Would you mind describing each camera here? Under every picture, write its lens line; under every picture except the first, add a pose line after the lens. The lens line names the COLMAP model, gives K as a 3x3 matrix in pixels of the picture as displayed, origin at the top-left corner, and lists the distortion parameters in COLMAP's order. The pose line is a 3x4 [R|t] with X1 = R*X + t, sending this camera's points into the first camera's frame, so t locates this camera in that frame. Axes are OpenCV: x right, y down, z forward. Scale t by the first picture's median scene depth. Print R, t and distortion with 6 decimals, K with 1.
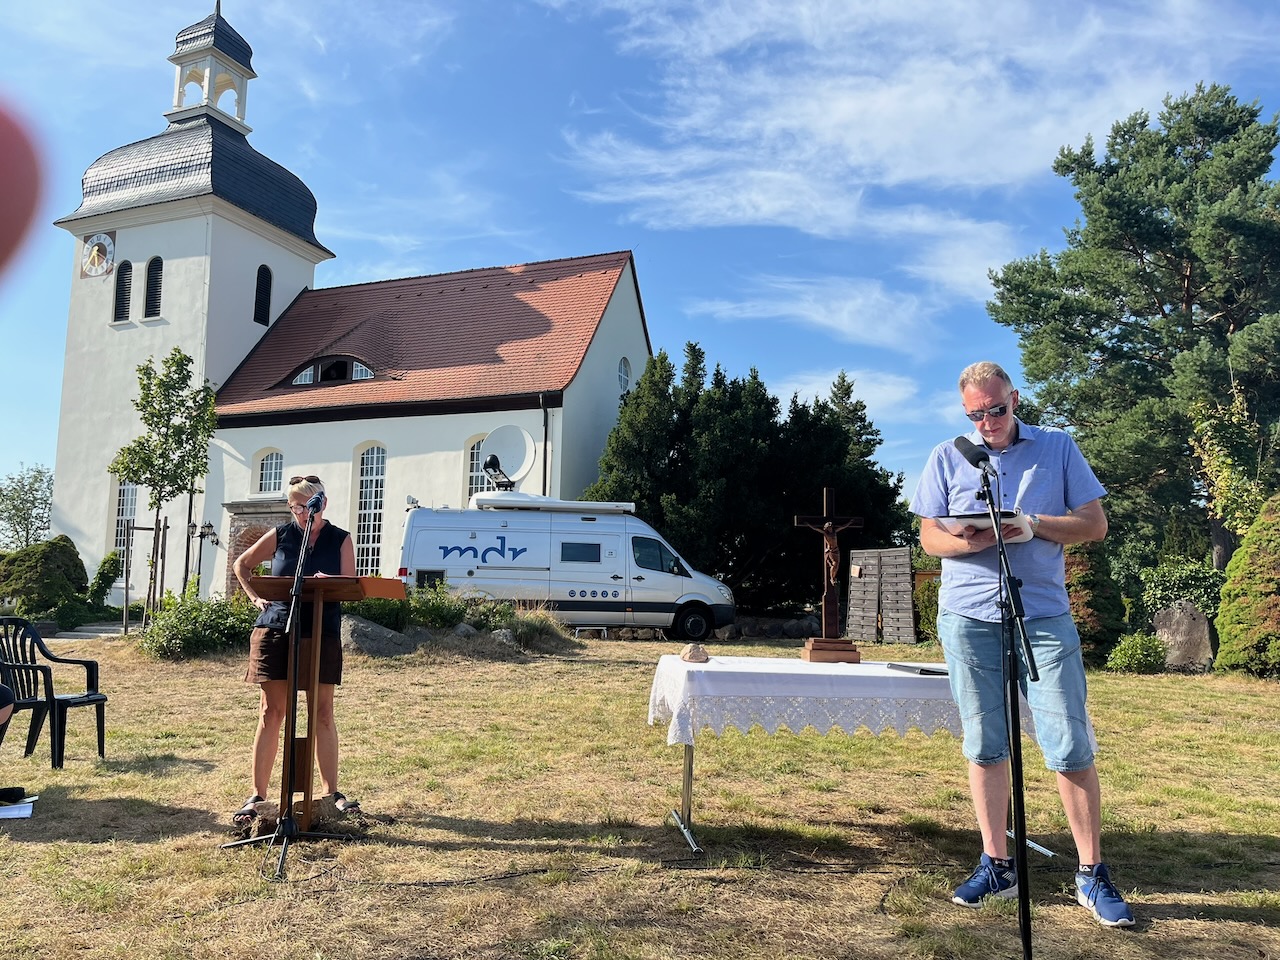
lens RADIAL K [[965.8, 0, 637.8], [0, 965.8, 483.9], [0, 0, 1]] dist [0.060566, -0.075583]
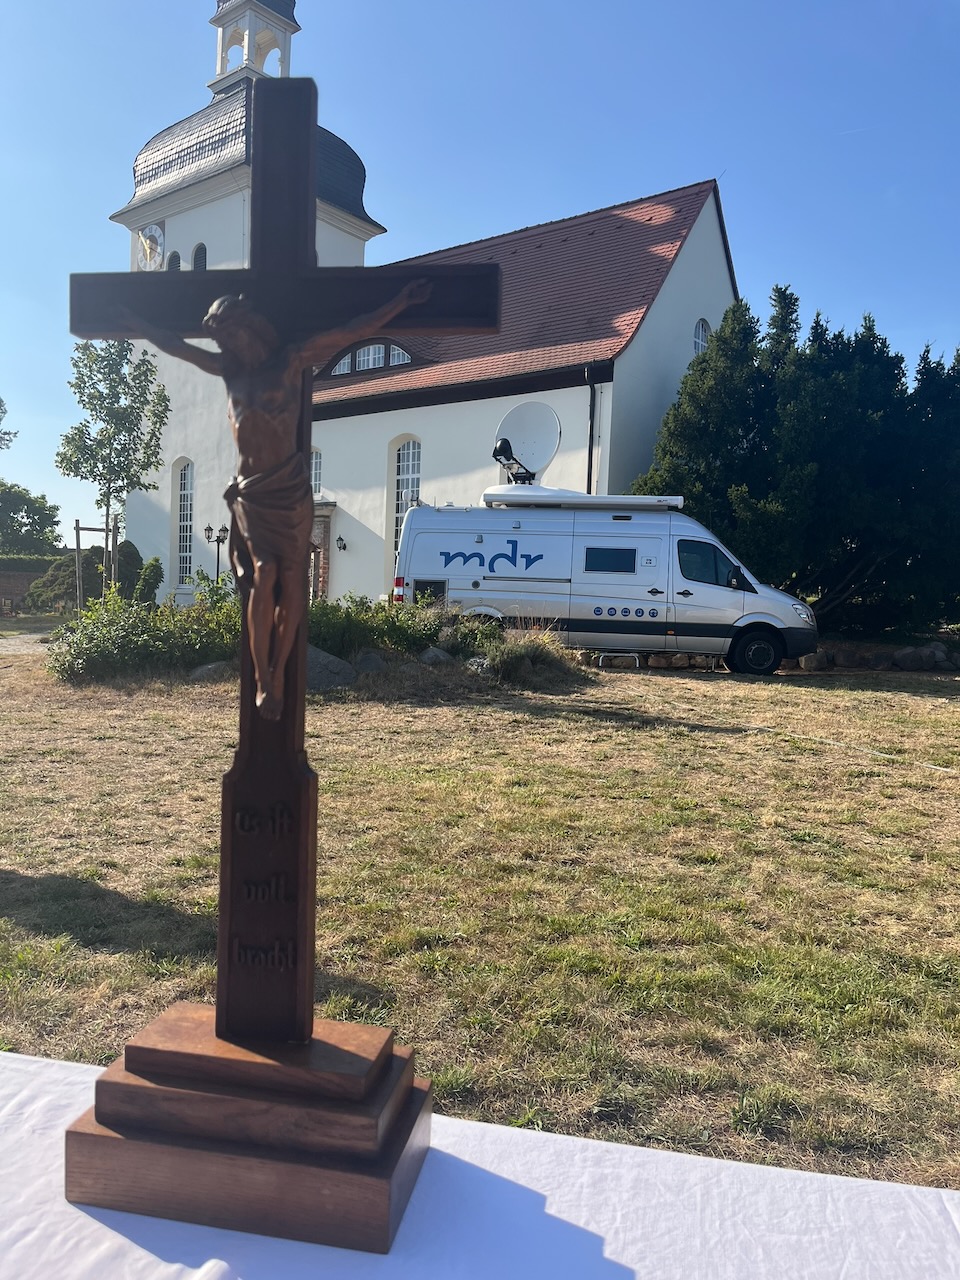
lens RADIAL K [[965.8, 0, 492.3], [0, 965.8, 627.3], [0, 0, 1]] dist [0.060566, -0.075583]
pose [[0.961043, 0.021040, -0.275598, 0.065389], [0.017177, 0.990625, 0.135525, 0.015864], [0.275866, -0.134979, 0.951671, 0.201671]]
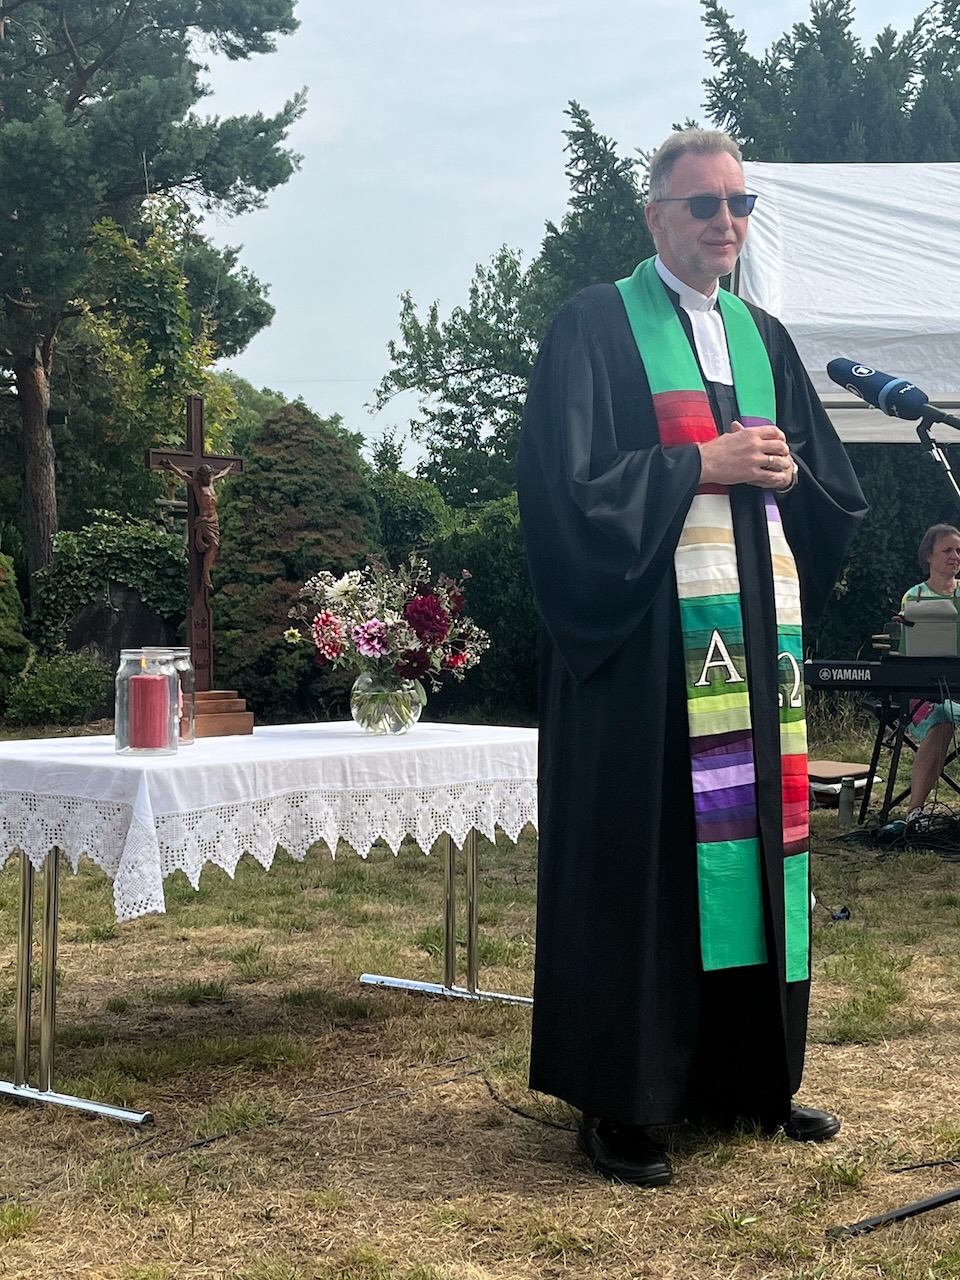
lens RADIAL K [[2039.0, 0, 483.3], [0, 2039.0, 653.5], [0, 0, 1]] dist [0.084138, 0.000000]
pose [[0.672386, -0.045253, 0.738816, -0.116843], [-0.065966, 0.990494, 0.120703, -0.000393], [-0.737256, -0.129896, 0.663009, 0.047629]]
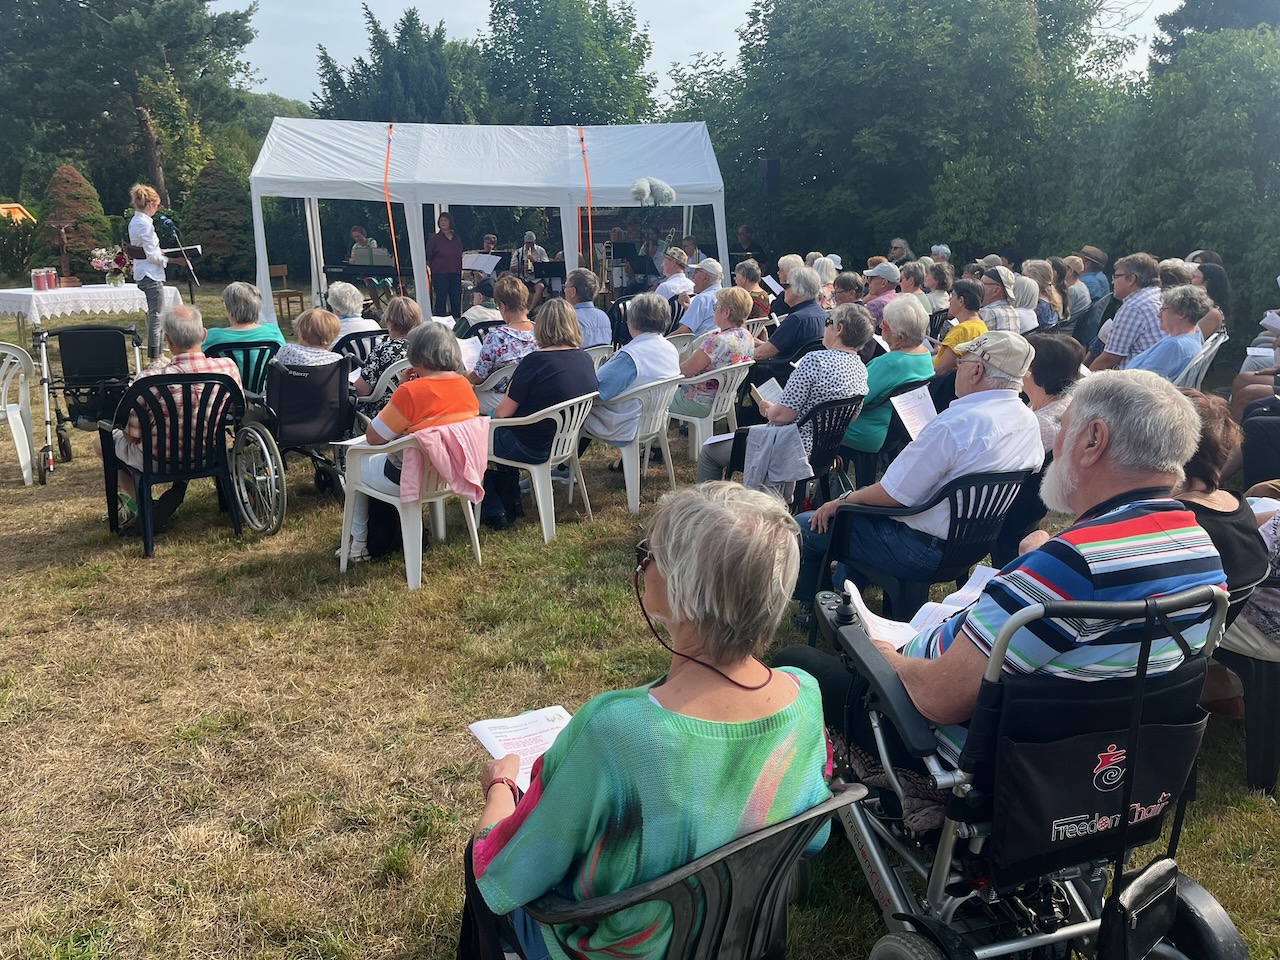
lens RADIAL K [[965.8, 0, 645.6], [0, 965.8, 485.4], [0, 0, 1]] dist [0.060566, -0.075583]
pose [[0.531462, -0.240646, 0.812181, -0.244905], [-0.095401, 0.935694, 0.339669, -0.067105], [-0.841693, -0.258004, 0.474328, -0.303004]]
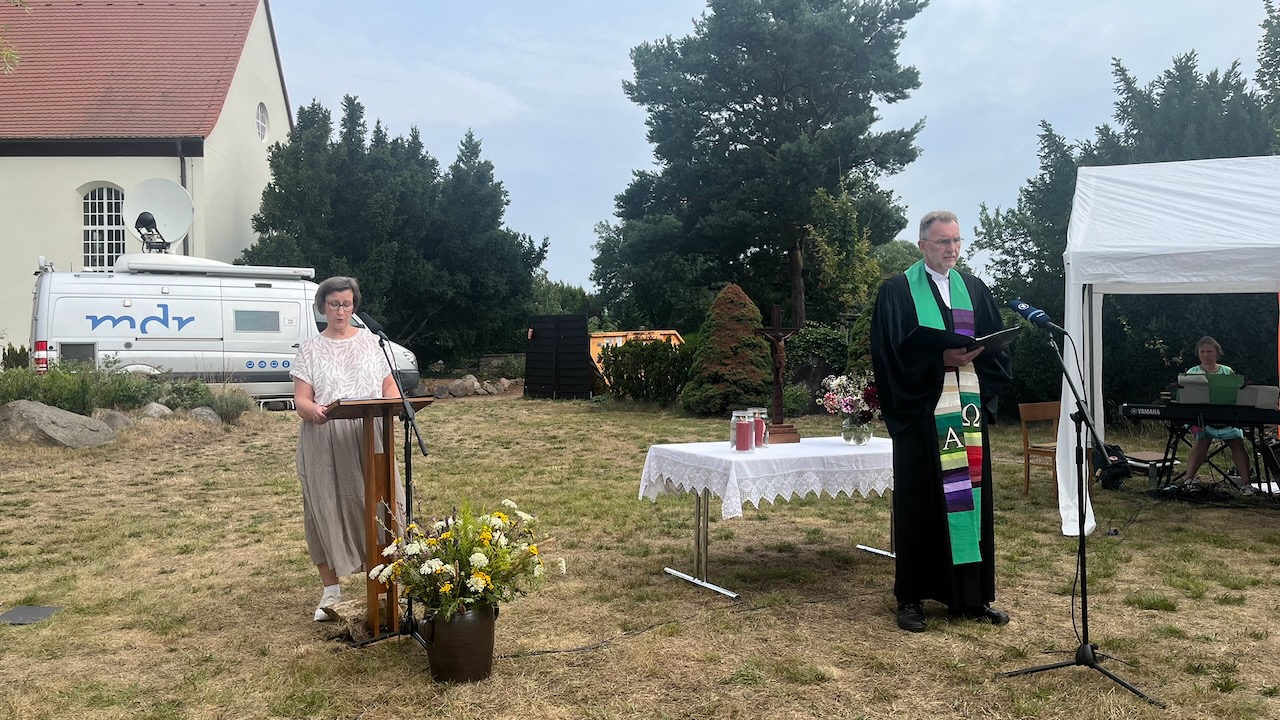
lens RADIAL K [[957.5, 0, 639.1], [0, 957.5, 360.9], [0, 0, 1]] dist [0.013450, -0.000317]
pose [[0.905697, -0.030038, 0.422861, -0.114524], [-0.026217, 0.991608, 0.126591, -0.017501], [-0.423115, -0.125739, 0.897309, 0.000617]]
